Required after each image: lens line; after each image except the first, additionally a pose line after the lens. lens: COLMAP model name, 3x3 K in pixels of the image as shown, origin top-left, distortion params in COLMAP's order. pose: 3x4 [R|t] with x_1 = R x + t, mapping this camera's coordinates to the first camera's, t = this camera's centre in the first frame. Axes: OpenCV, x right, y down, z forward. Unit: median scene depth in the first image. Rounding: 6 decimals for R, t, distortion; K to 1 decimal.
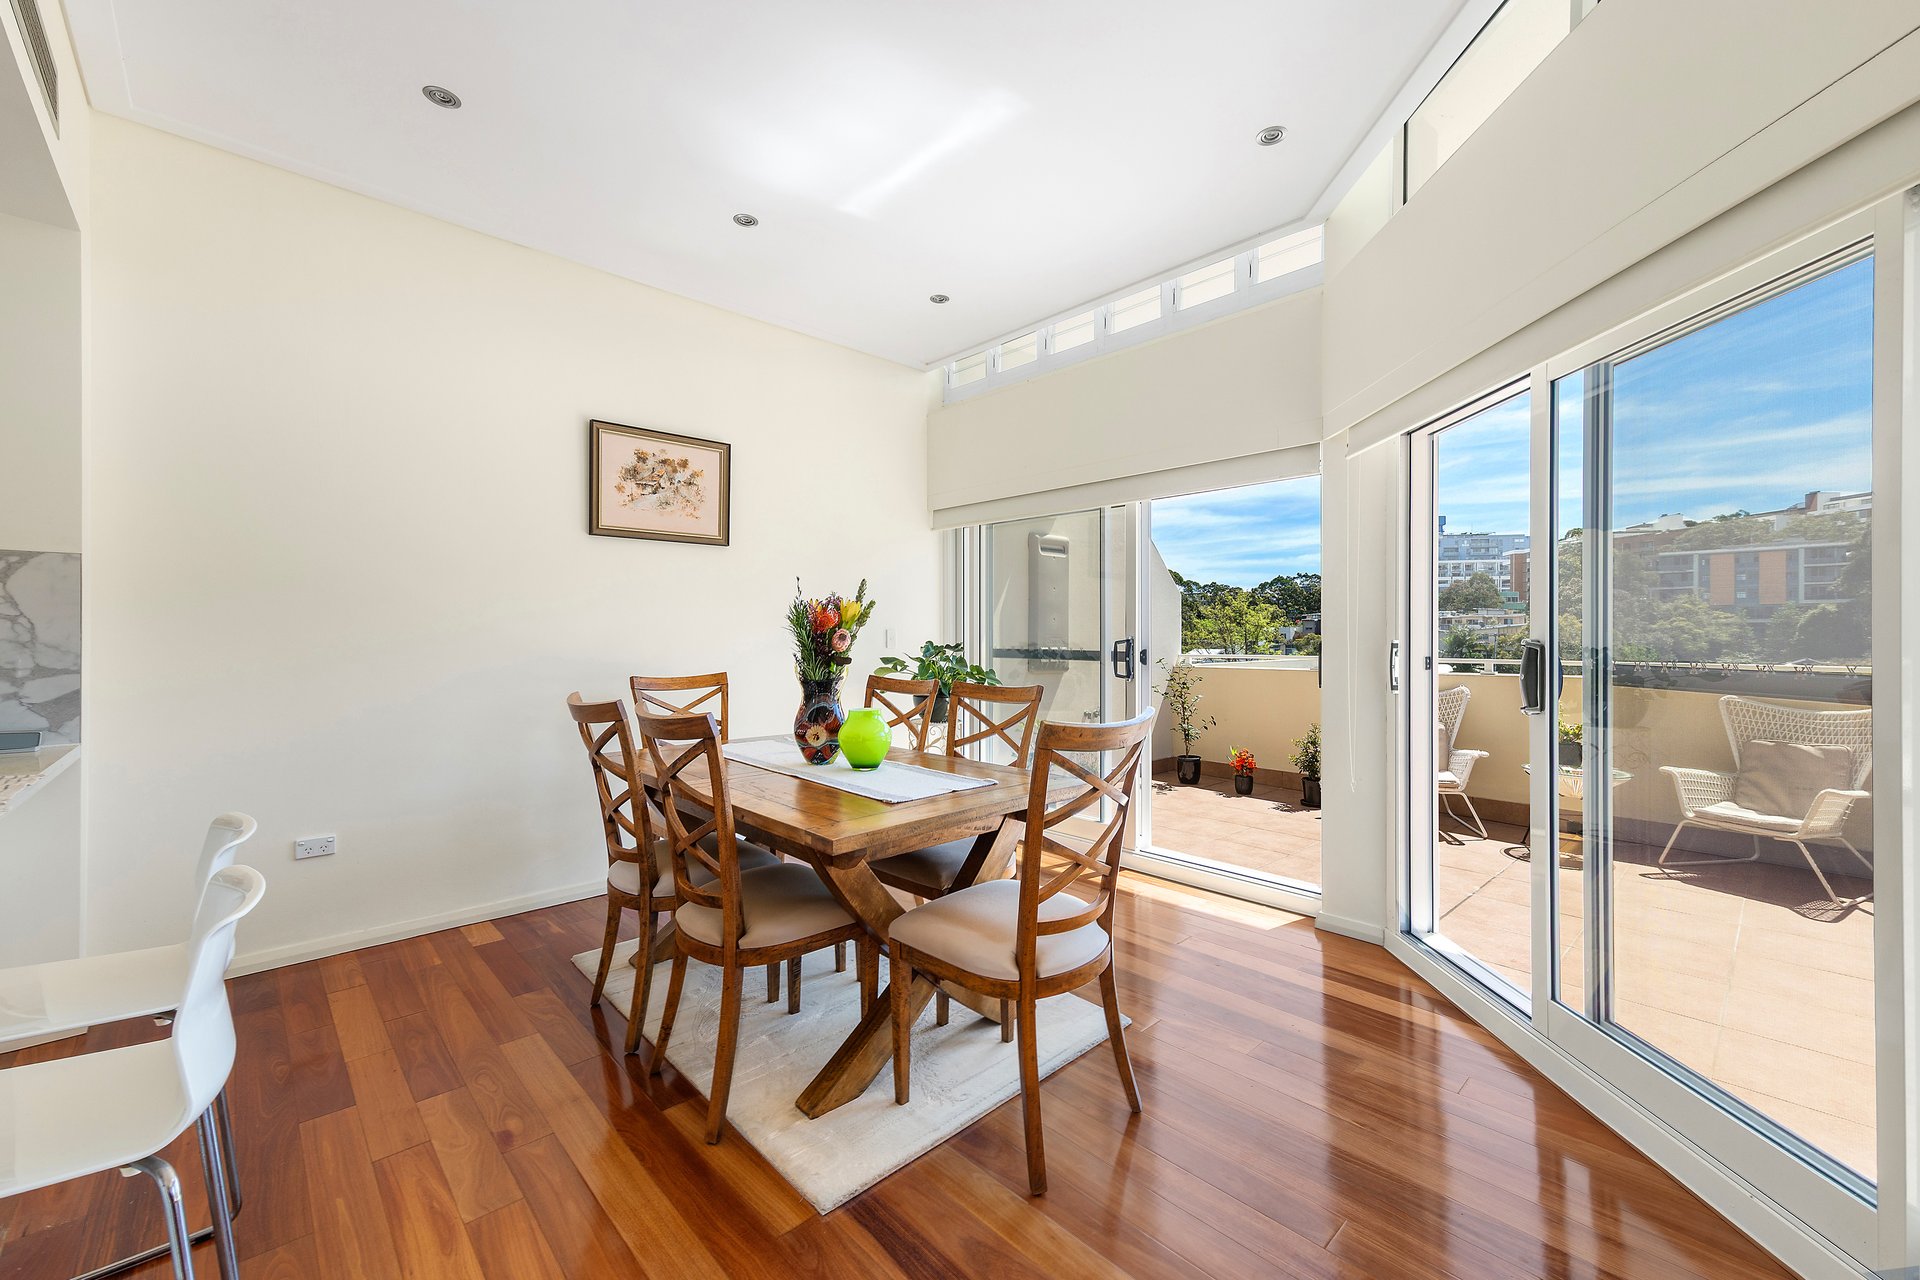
lens RADIAL K [[783.4, 0, 948.8], [0, 783.4, 637.1], [0, 0, 1]] dist [-0.000634, 0.000341]
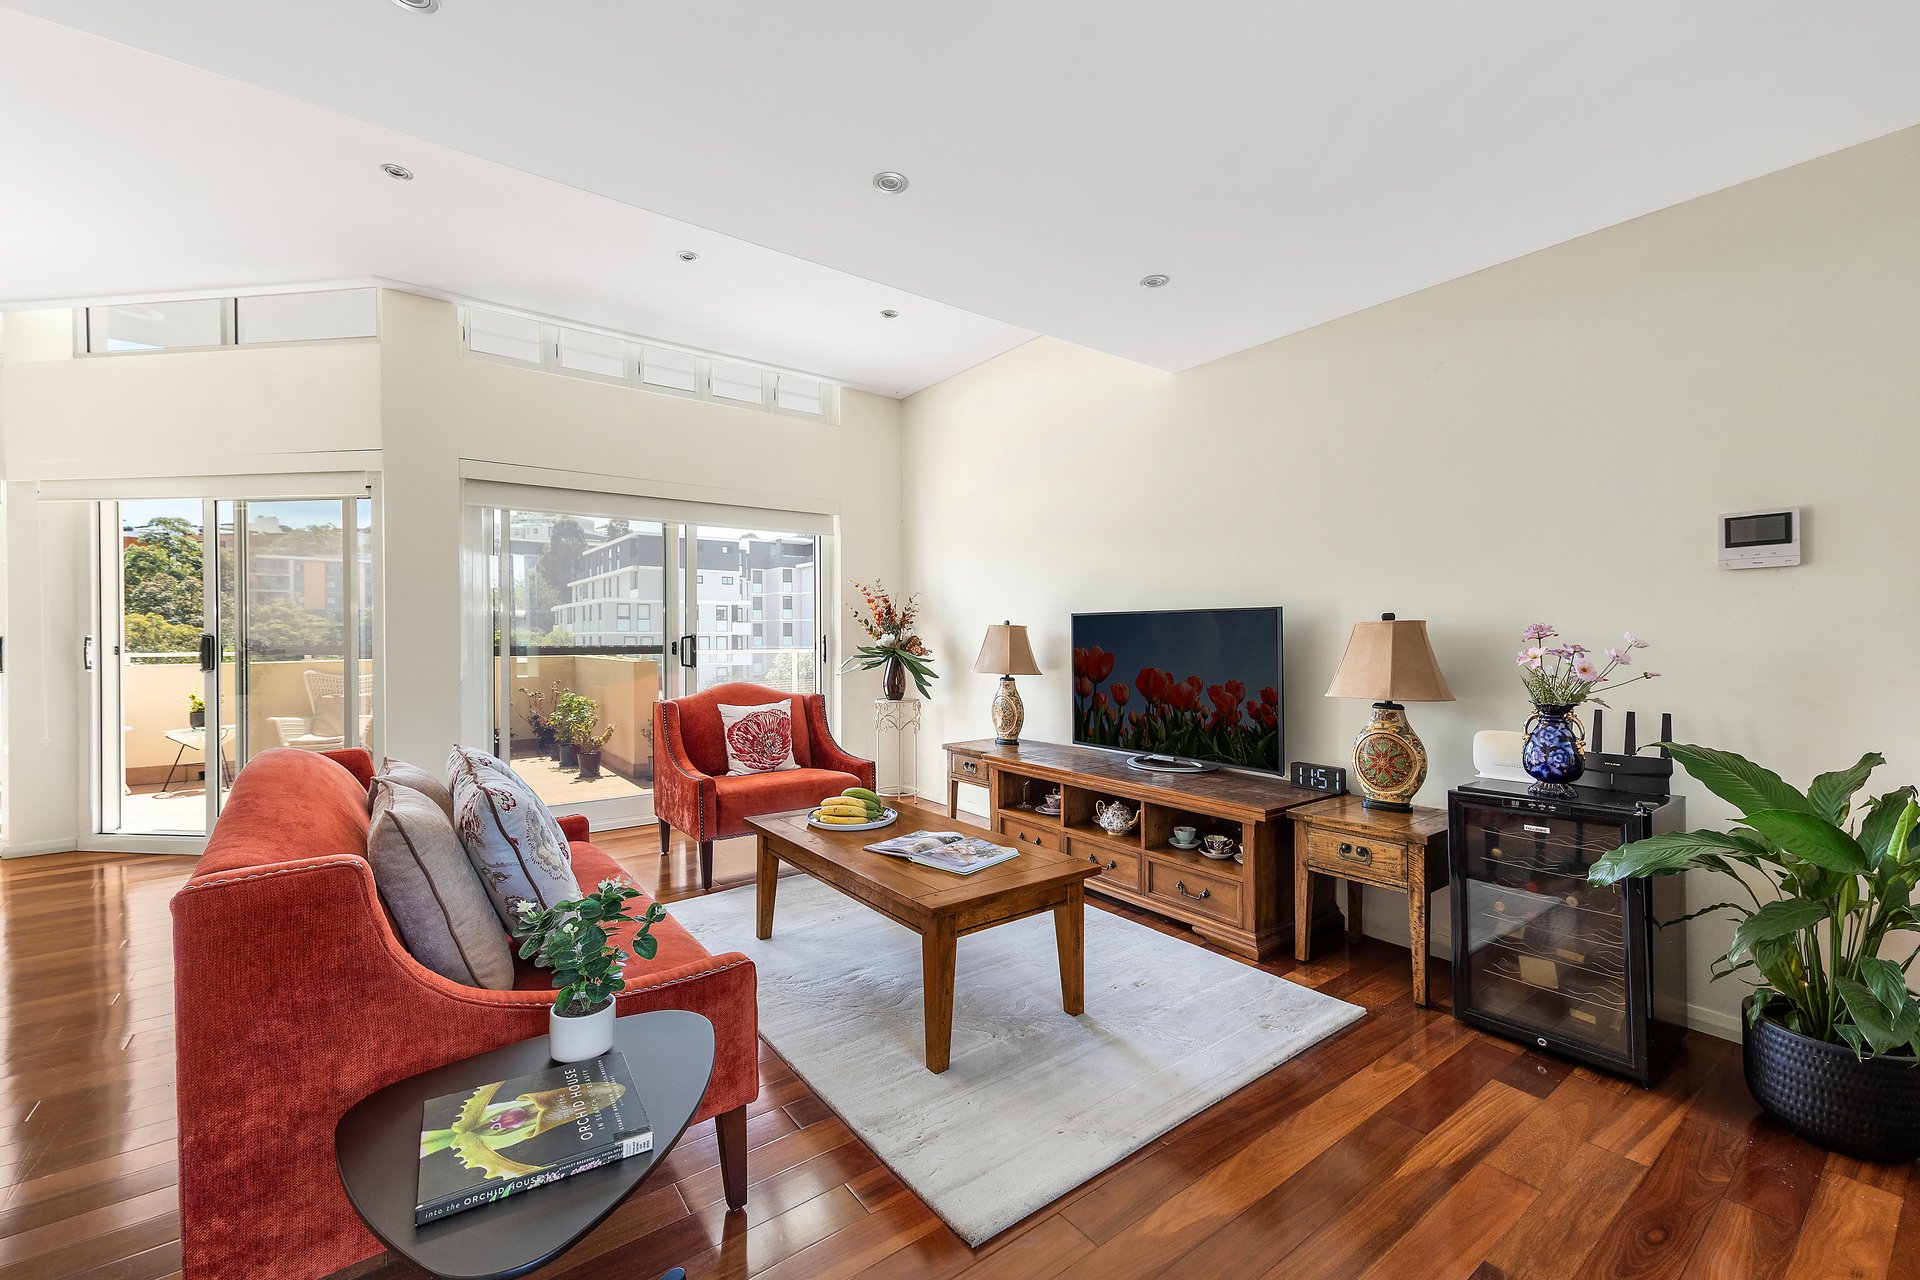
lens RADIAL K [[783.4, 0, 955.9], [0, 783.4, 635.4], [0, 0, 1]] dist [-0.000634, 0.000341]
pose [[0.105487, -0.000647, 0.994420, -1.569051], [0.005281, 0.999986, 0.000090, 0.030037], [-0.994407, 0.005242, 0.105489, -1.661110]]
